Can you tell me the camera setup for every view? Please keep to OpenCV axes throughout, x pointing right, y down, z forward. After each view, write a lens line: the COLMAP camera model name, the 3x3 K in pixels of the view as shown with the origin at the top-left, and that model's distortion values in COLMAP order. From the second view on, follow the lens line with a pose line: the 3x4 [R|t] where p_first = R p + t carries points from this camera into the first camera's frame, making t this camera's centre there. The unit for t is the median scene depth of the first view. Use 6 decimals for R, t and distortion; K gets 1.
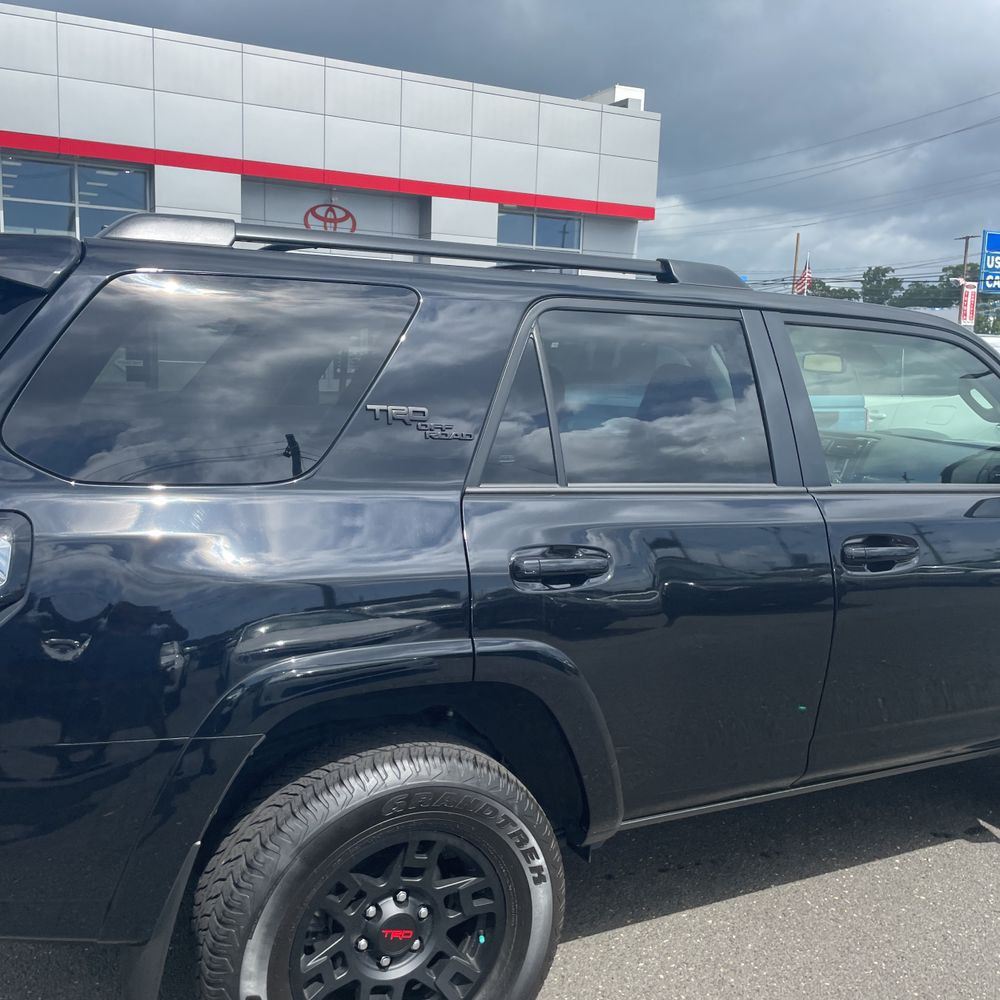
lens RADIAL K [[998.5, 0, 476.0], [0, 998.5, 503.1], [0, 0, 1]] dist [0.048098, -0.021536]
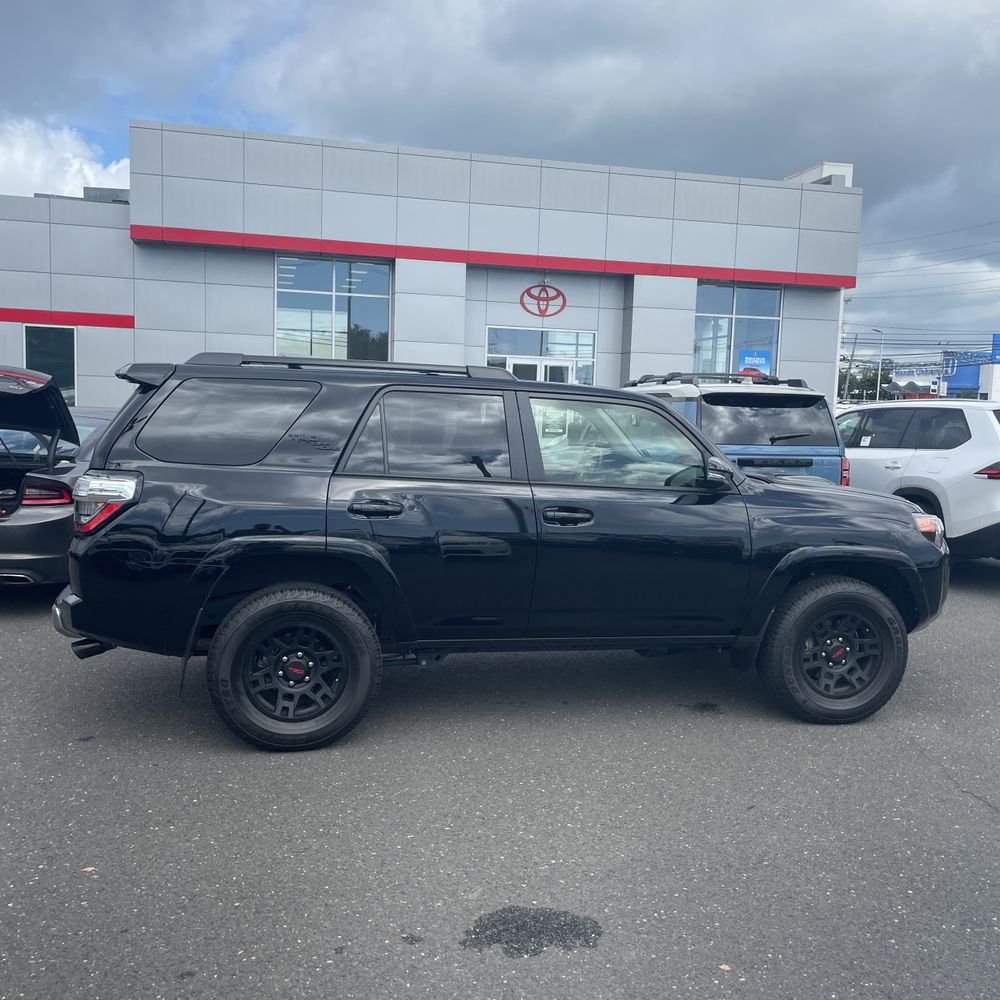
lens RADIAL K [[999.6, 0, 493.5], [0, 999.6, 502.0], [0, 0, 1]] dist [0.082822, -0.129011]
pose [[0.970833, 0.022425, -0.238706, 0.780855], [-0.037477, 0.997572, -0.058707, 0.152760], [0.236810, 0.065940, 0.969316, -0.968424]]
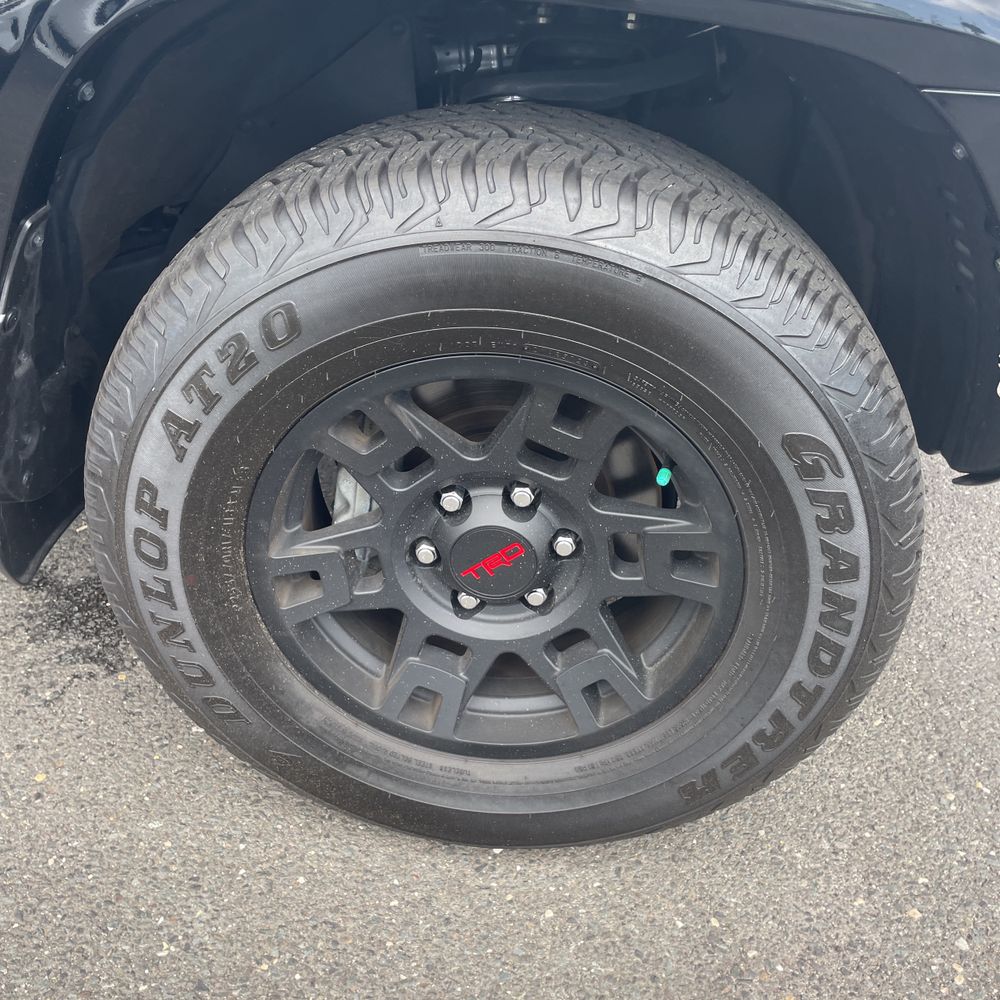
lens RADIAL K [[999.6, 0, 493.5], [0, 999.6, 502.0], [0, 0, 1]] dist [0.082822, -0.129011]
pose [[0.869288, 0.283272, -0.405086, 1.159311], [-0.102258, 0.904835, 0.413301, 0.133117], [0.483613, -0.317855, 0.815529, 1.084543]]
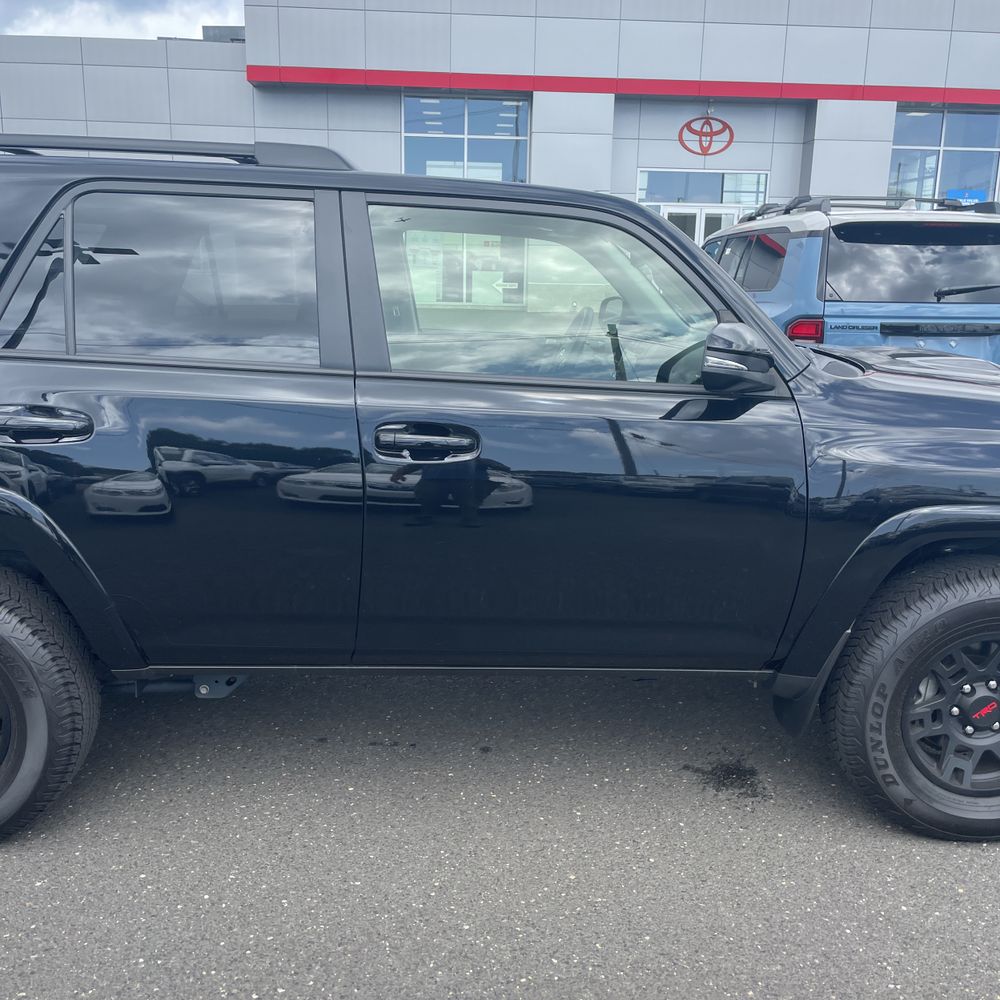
lens RADIAL K [[999.6, 0, 500.0], [0, 999.6, 500.0], [0, 0, 1]] dist [0.056881, -0.072774]
pose [[0.913169, 0.080983, -0.399455, 0.932943], [-0.053455, 0.995393, 0.079600, 0.027119], [0.404061, -0.051335, 0.913291, 0.154722]]
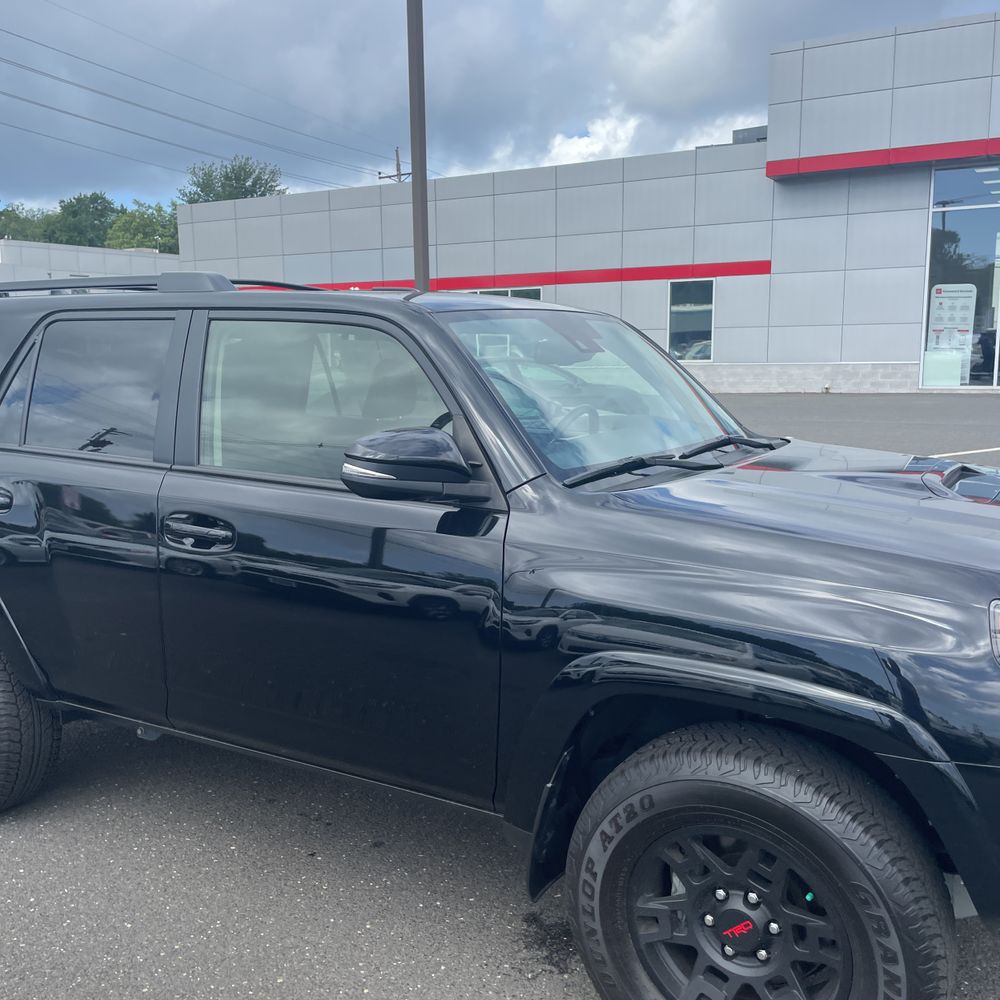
lens RADIAL K [[999.6, 0, 493.5], [0, 999.6, 502.0], [0, 0, 1]] dist [0.082822, -0.129011]
pose [[0.549756, 0.089766, -0.830488, 1.585499], [-0.098849, 0.994214, 0.042028, -0.062166], [0.829456, 0.058988, 0.555449, 0.720743]]
